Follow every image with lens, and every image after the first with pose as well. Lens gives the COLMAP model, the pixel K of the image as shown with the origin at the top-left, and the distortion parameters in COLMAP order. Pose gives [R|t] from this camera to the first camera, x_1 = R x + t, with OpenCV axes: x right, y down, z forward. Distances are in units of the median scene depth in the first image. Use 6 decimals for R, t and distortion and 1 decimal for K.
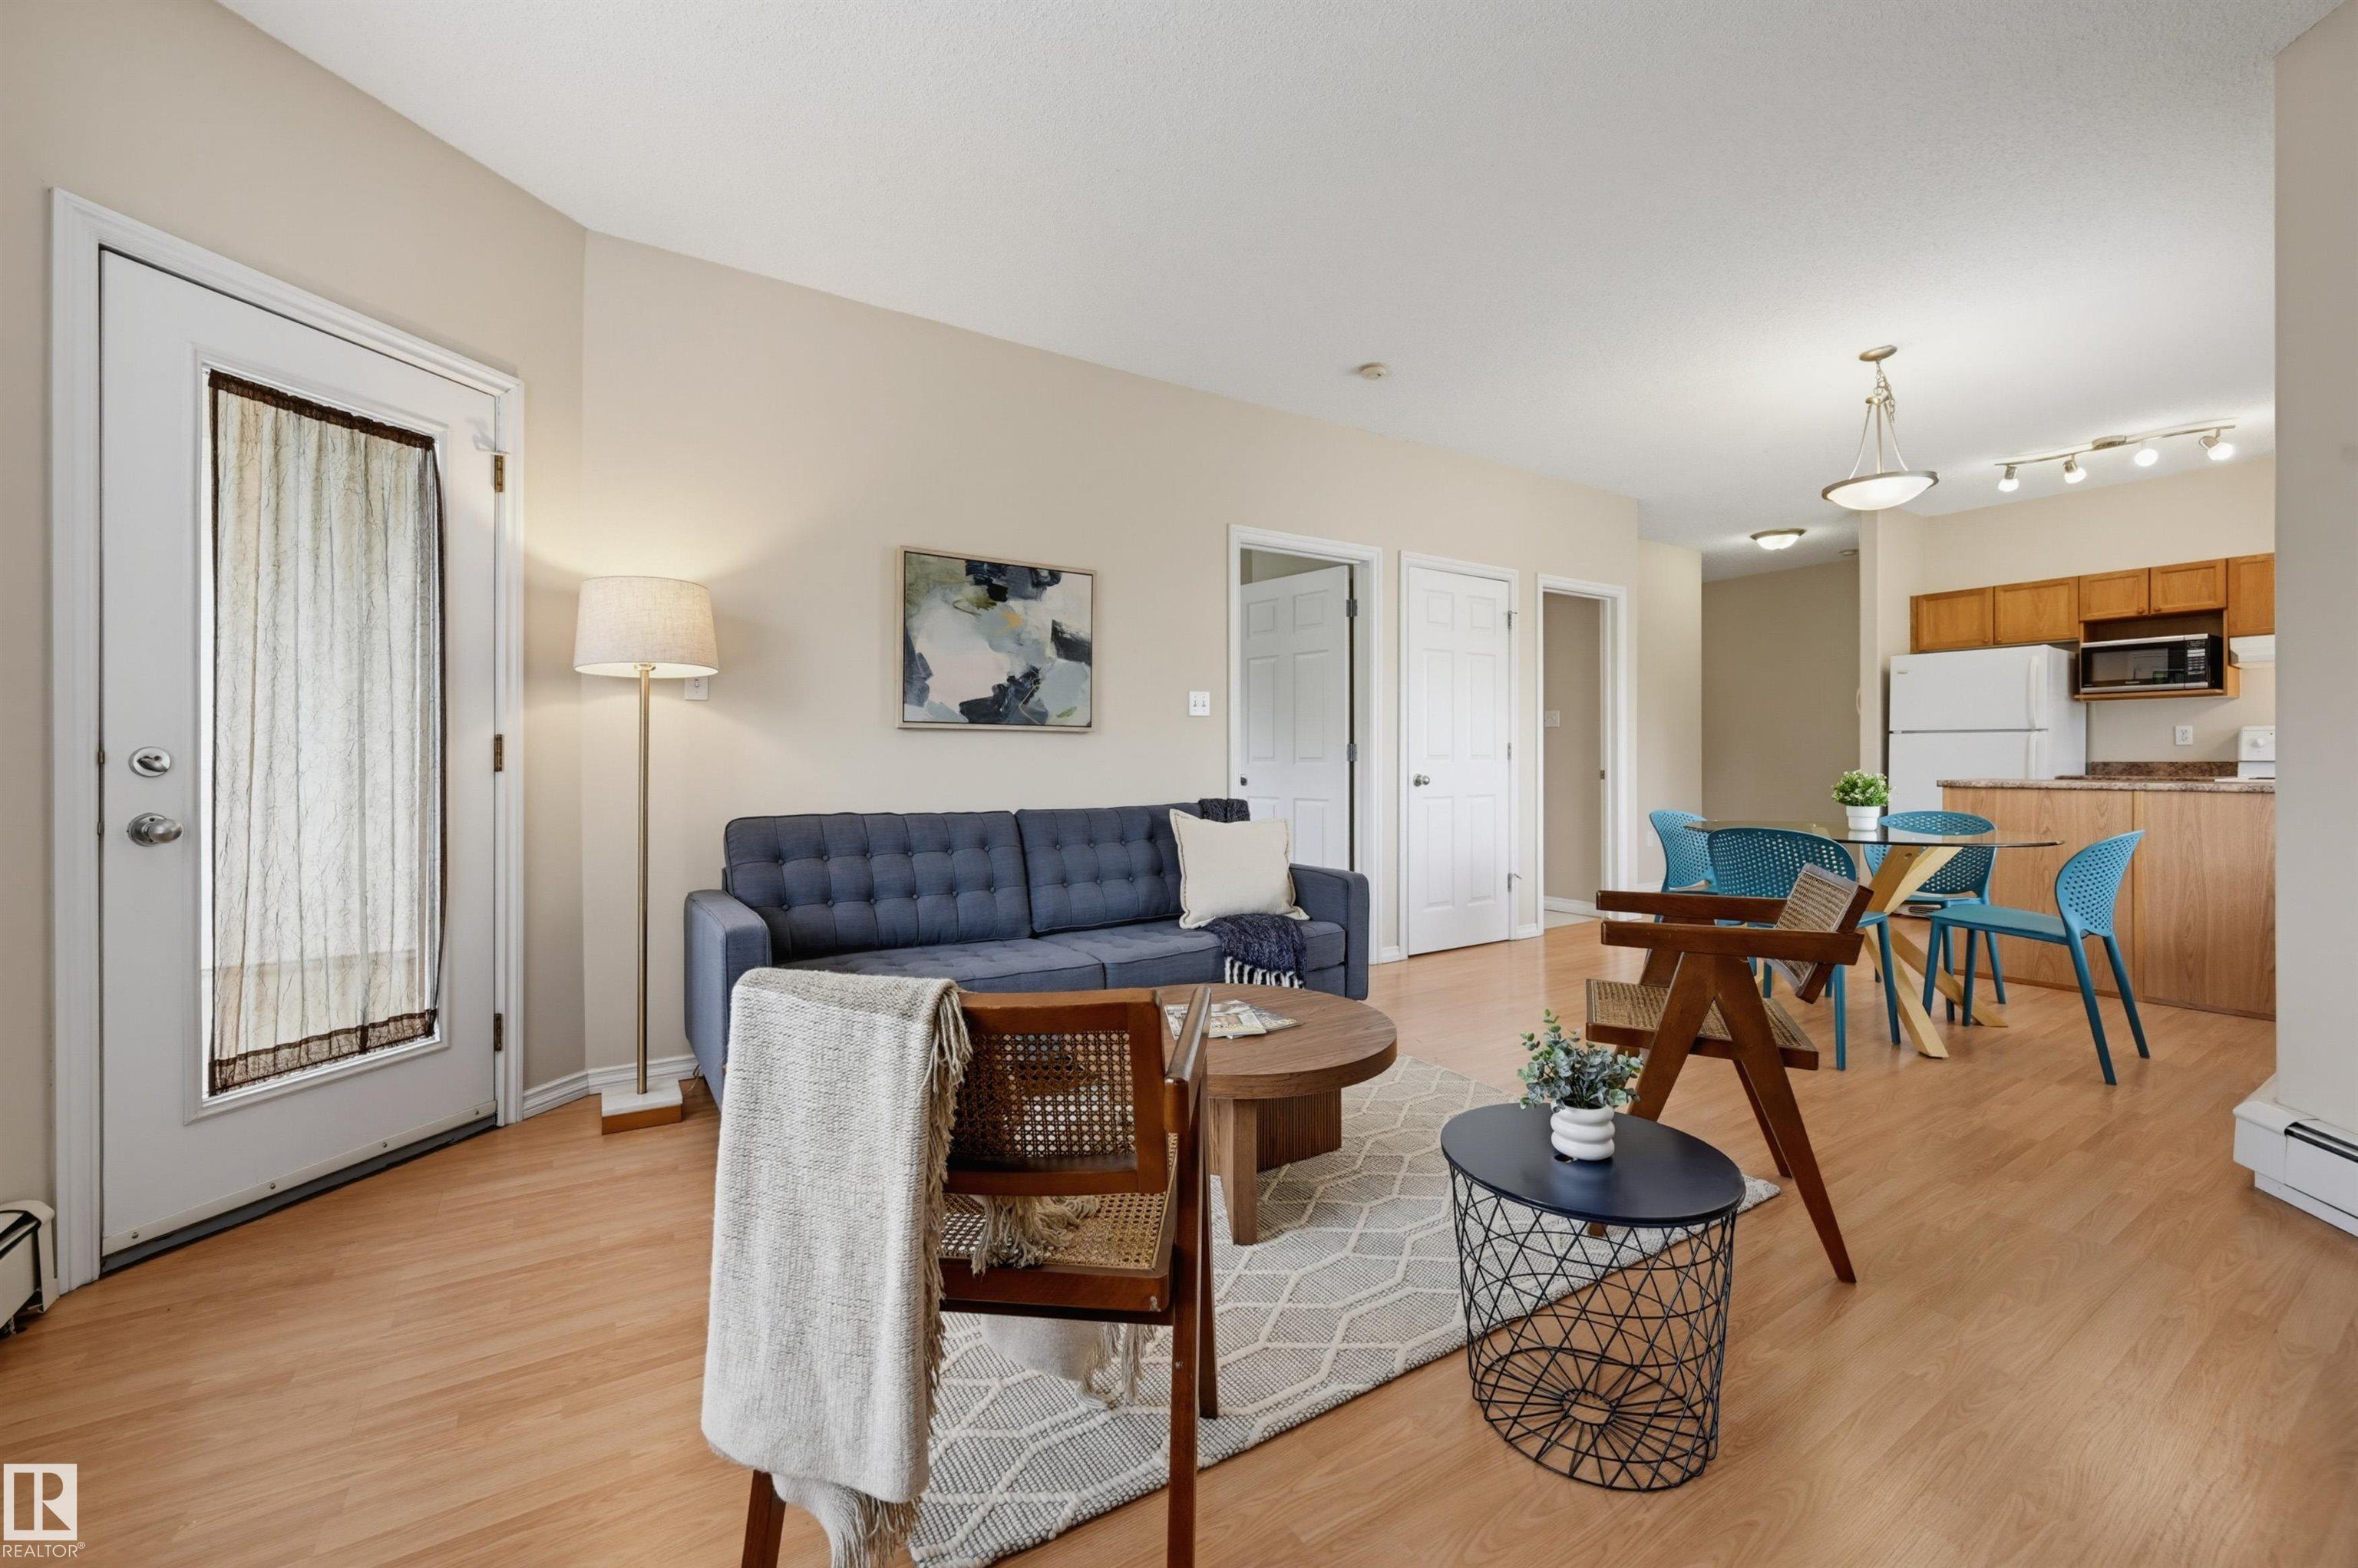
lens RADIAL K [[939.7, 0, 1173.5], [0, 939.7, 763.4], [0, 0, 1]] dist [0.000811, 0.000017]
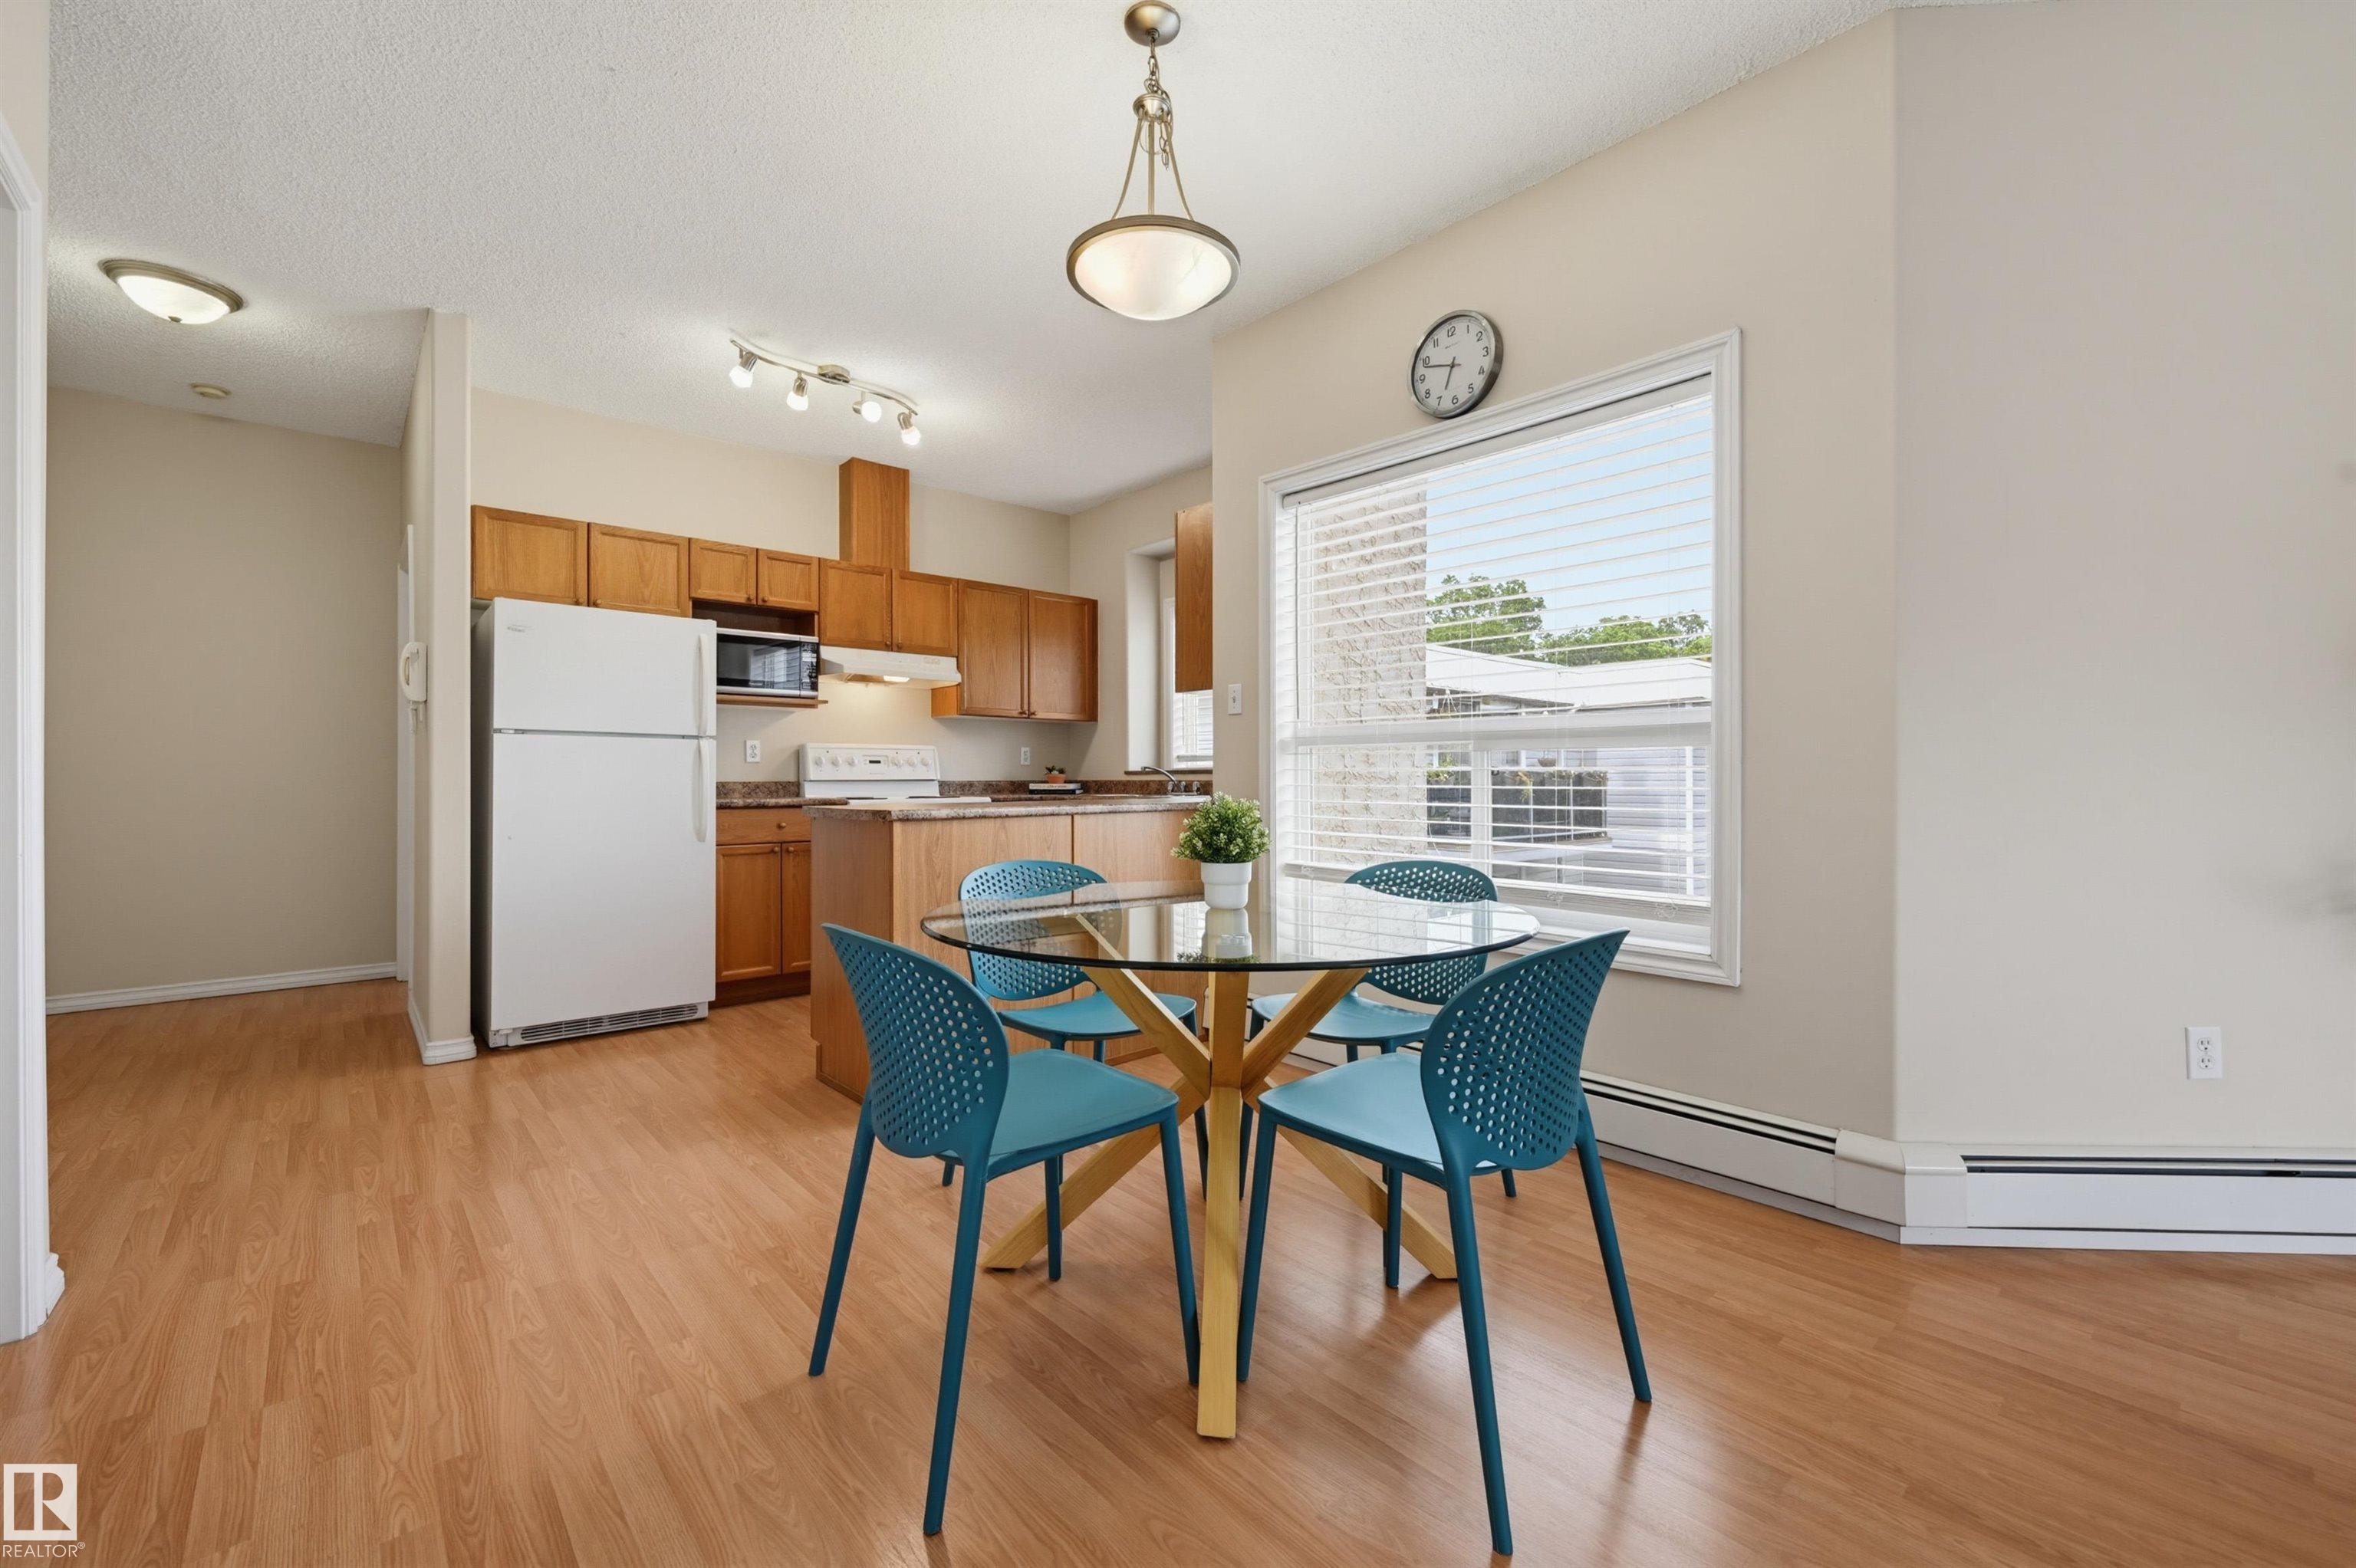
lens RADIAL K [[962.3, 0, 1172.8], [0, 962.3, 776.5], [0, 0, 1]] dist [-0.000274, -0.000105]
pose [[-0.148771, 0.004687, 0.988861, 0.203842], [0.007440, 0.999966, -0.003621, -0.000125], [-0.988844, 0.006818, -0.148800, 1.100669]]
